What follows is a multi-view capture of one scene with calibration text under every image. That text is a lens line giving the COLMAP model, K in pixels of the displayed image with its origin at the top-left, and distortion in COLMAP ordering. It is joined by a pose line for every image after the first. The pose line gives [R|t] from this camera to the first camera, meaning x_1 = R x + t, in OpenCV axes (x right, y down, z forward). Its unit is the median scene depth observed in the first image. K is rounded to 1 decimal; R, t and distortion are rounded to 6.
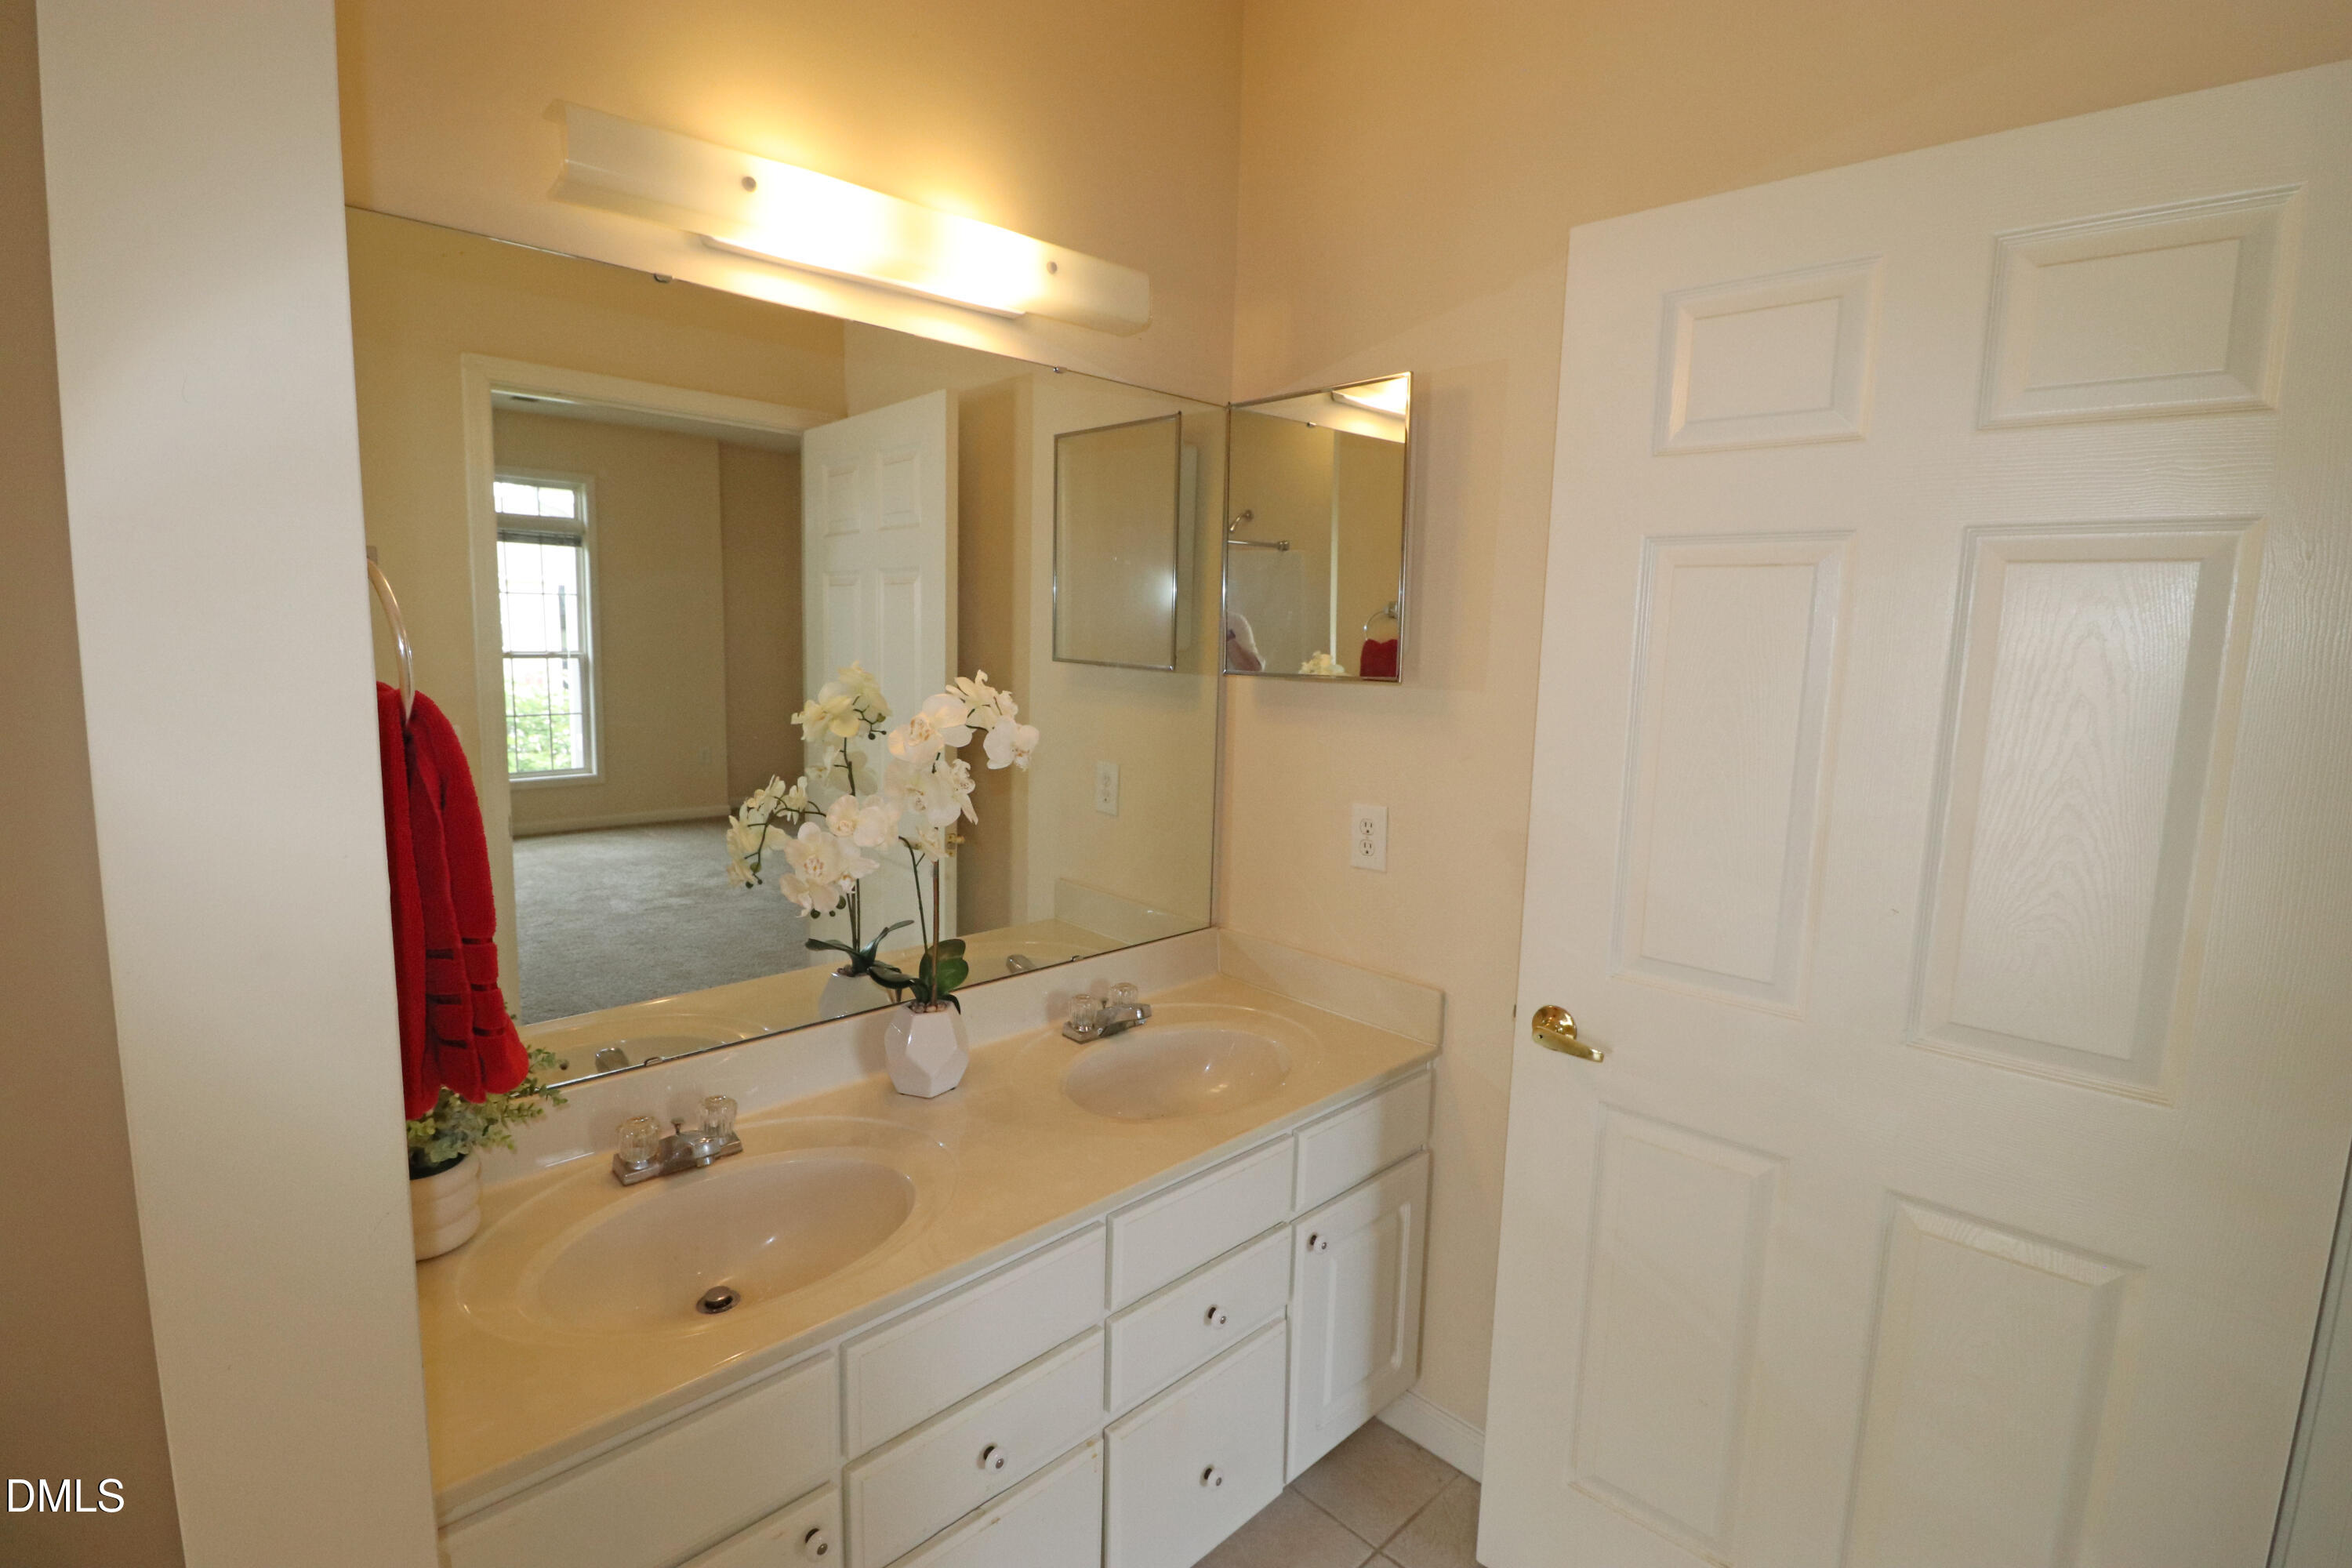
lens RADIAL K [[1085.1, 0, 1158.6], [0, 1085.1, 771.6], [0, 0, 1]] dist [0.000785, -0.015144]
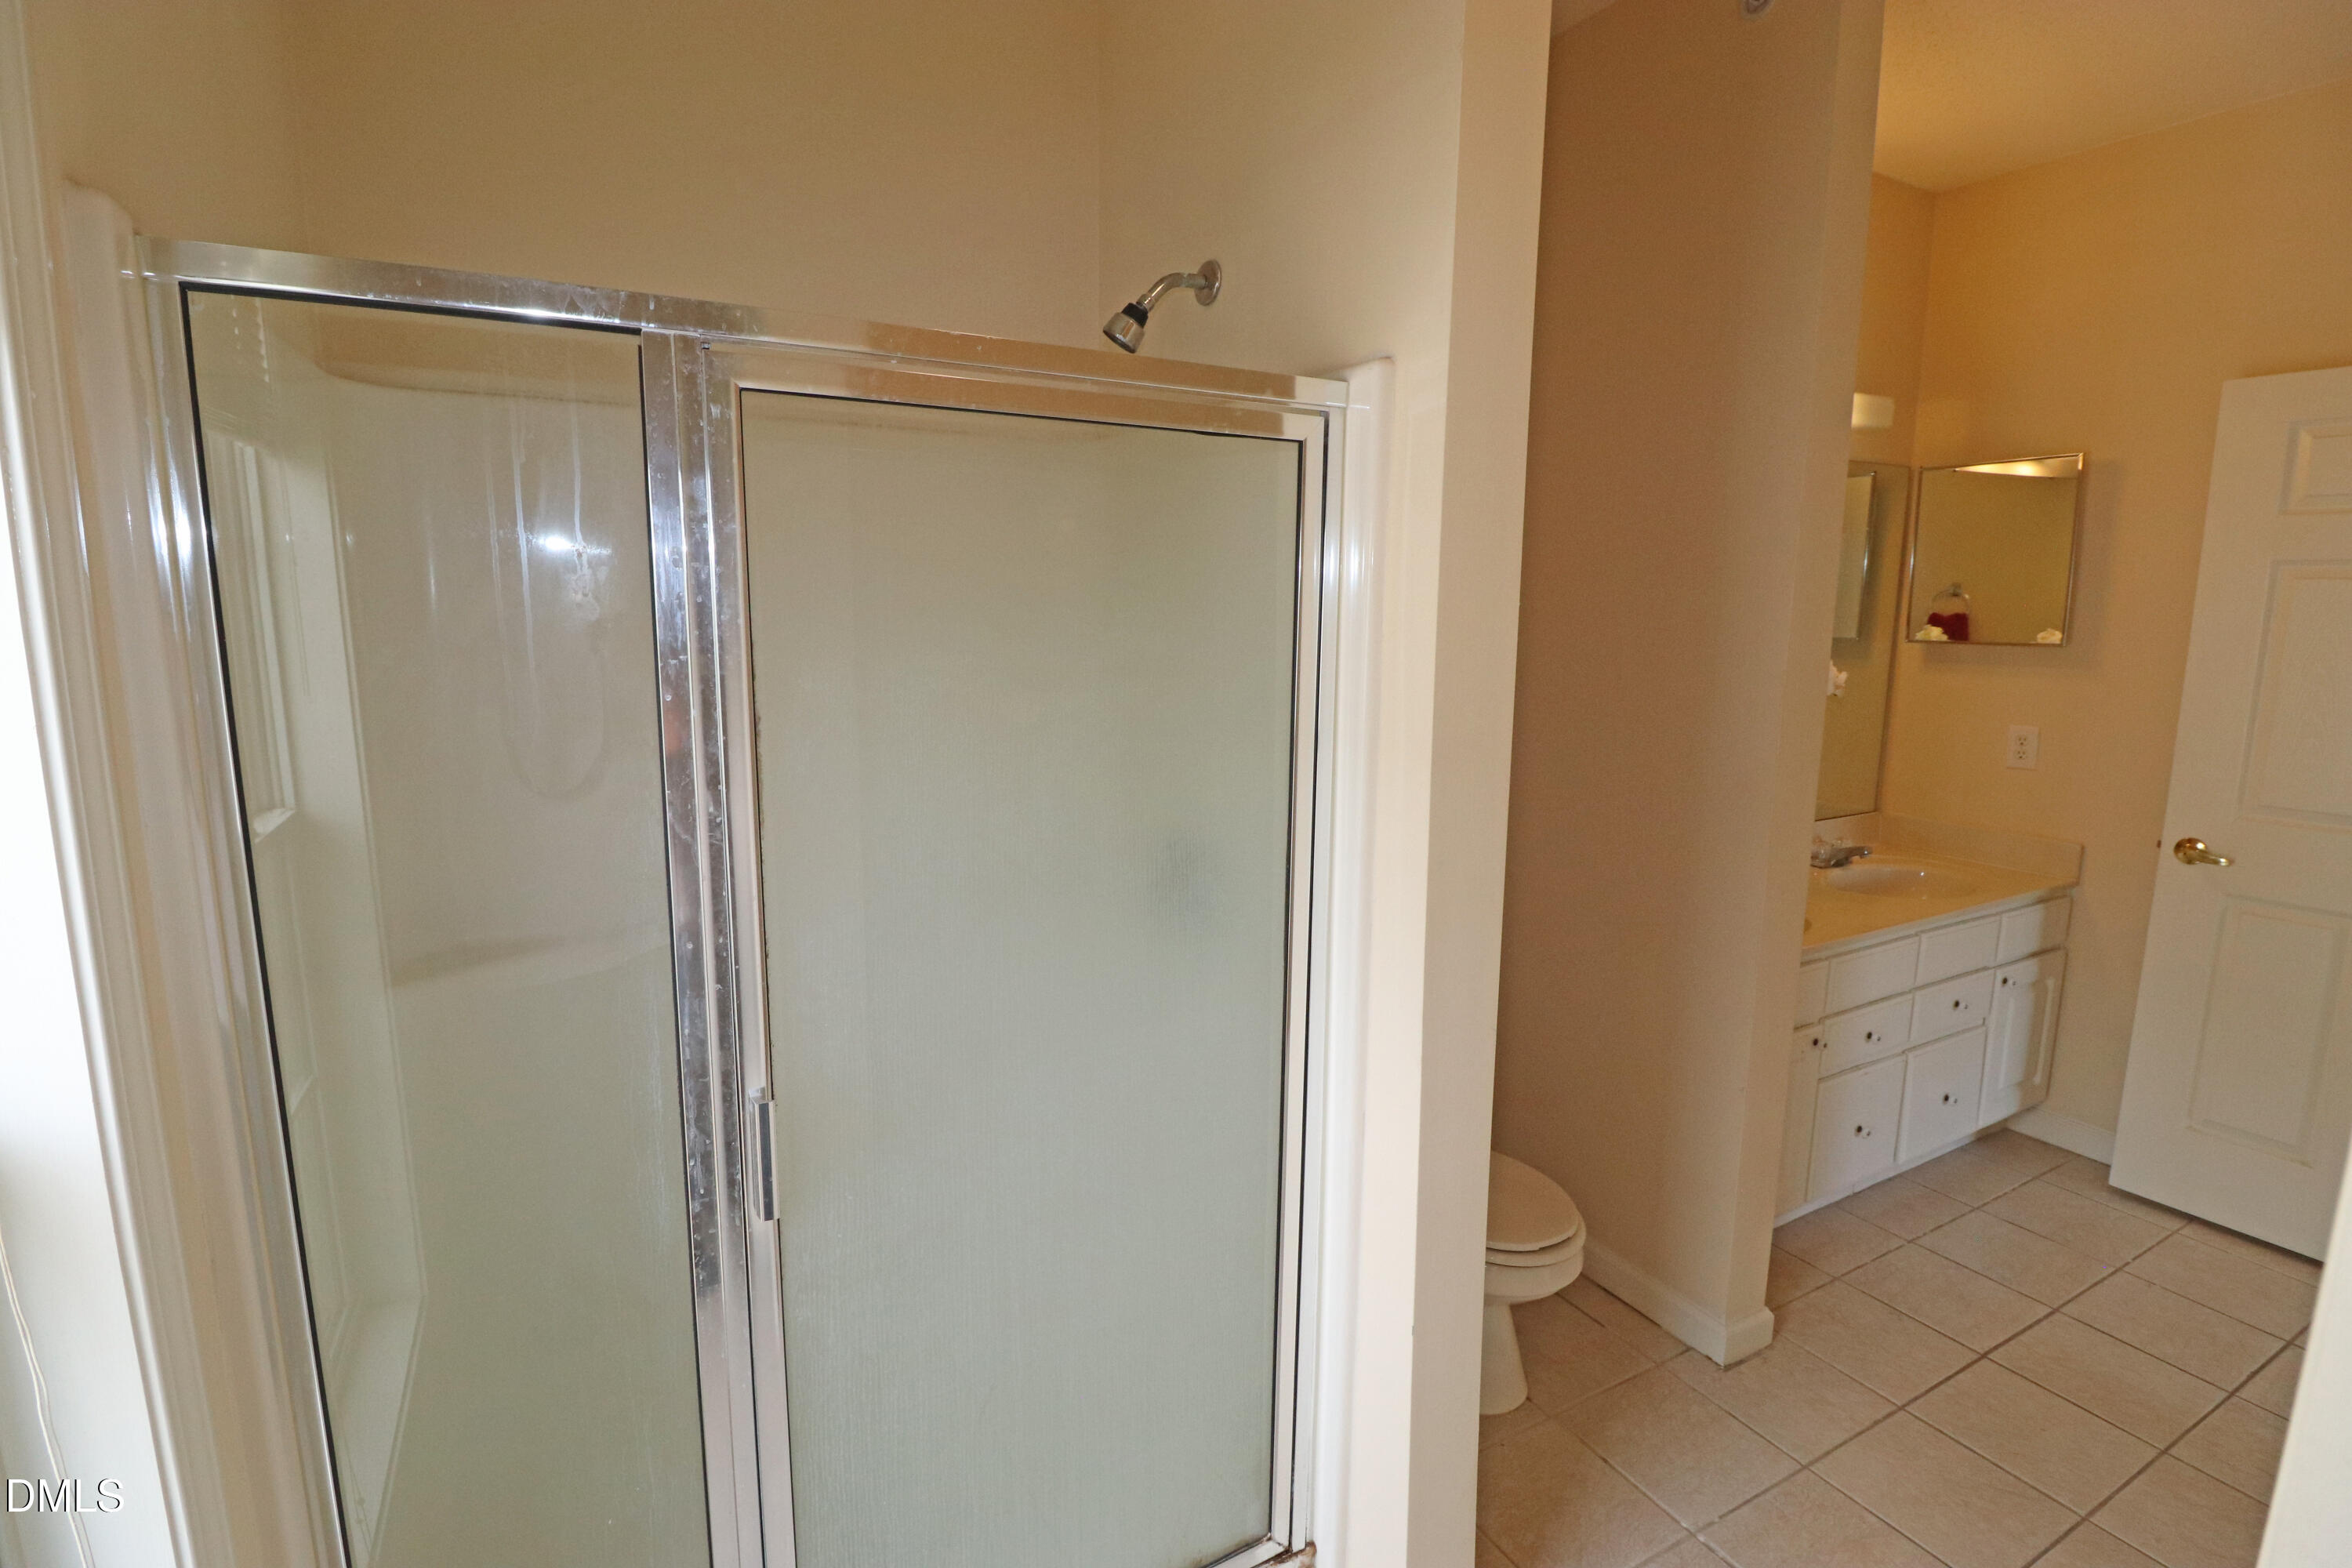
lens RADIAL K [[1085.1, 0, 1158.6], [0, 1085.1, 771.6], [0, 0, 1]] dist [0.000785, -0.015144]
pose [[0.961303, 0.019707, -0.274787, -0.605062], [-0.012380, 0.999521, 0.028371, 0.071731], [0.275215, -0.023871, 0.961086, -0.868910]]
